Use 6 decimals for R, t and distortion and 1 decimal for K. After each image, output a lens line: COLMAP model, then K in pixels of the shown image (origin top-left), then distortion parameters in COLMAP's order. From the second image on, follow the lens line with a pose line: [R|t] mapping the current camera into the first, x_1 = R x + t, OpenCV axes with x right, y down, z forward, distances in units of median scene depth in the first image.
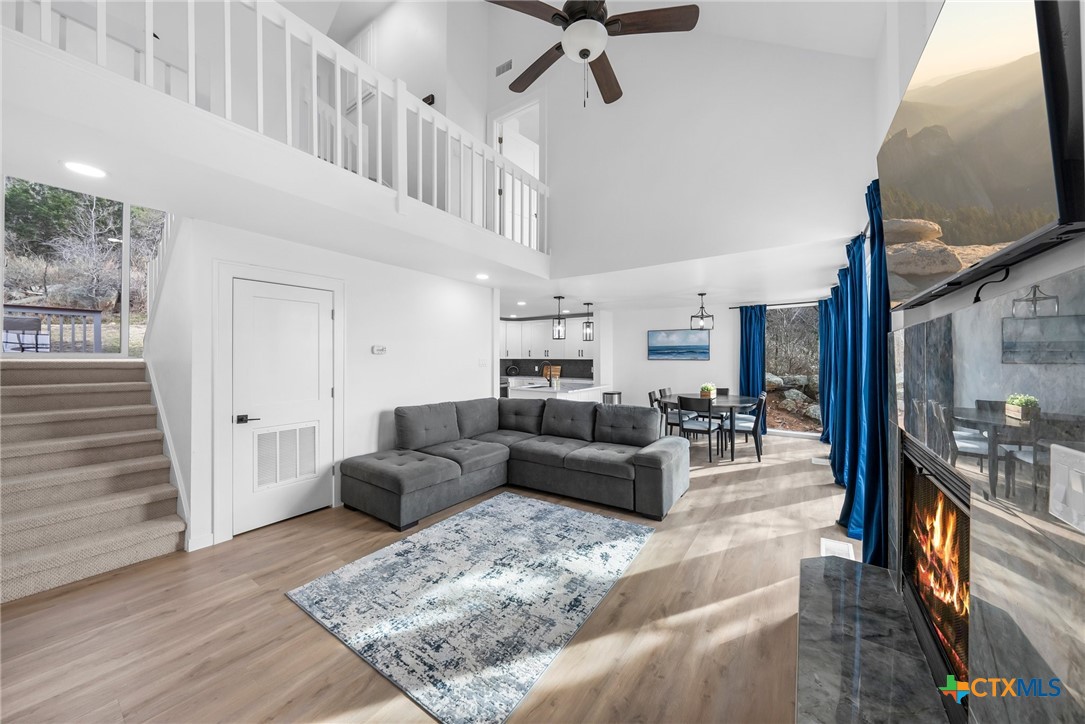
lens RADIAL K [[376.0, 0, 546.1], [0, 376.0, 353.1], [0, 0, 1]] dist [-0.000492, 0.000161]
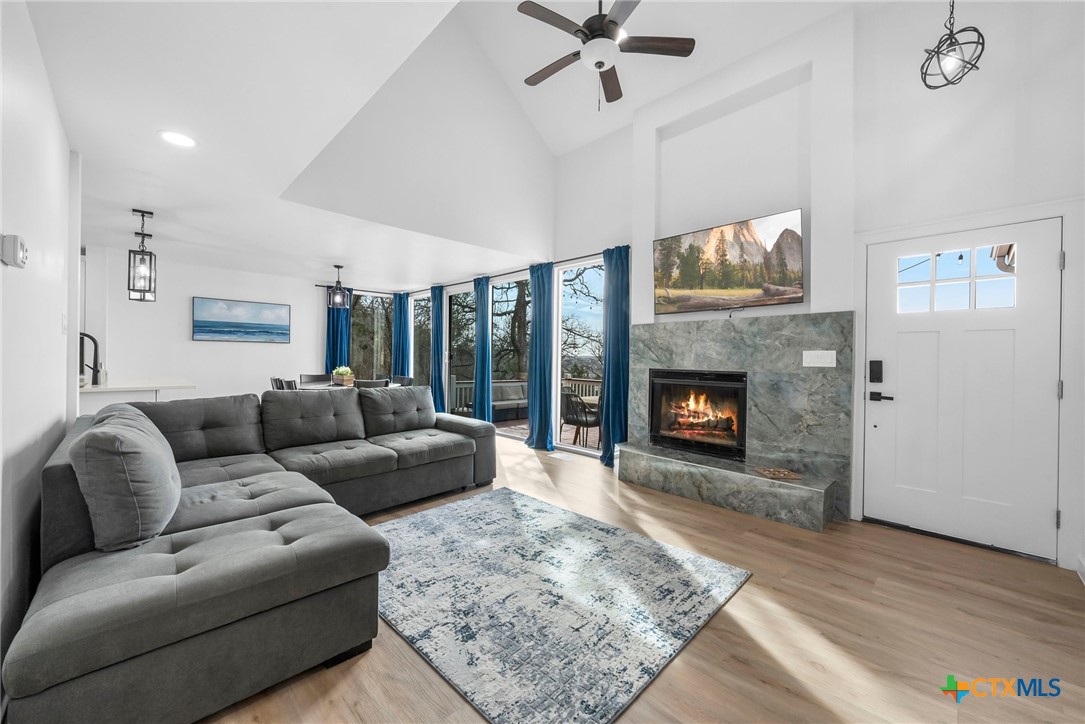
lens RADIAL K [[408.5, 0, 545.2], [0, 408.5, 363.3], [0, 0, 1]] dist [-0.000750, -0.000016]
pose [[0.186628, -0.014324, 0.982326, -0.924325], [-0.023494, 0.999543, 0.019039, 0.085462], [-0.982150, -0.026632, 0.186206, 0.722731]]
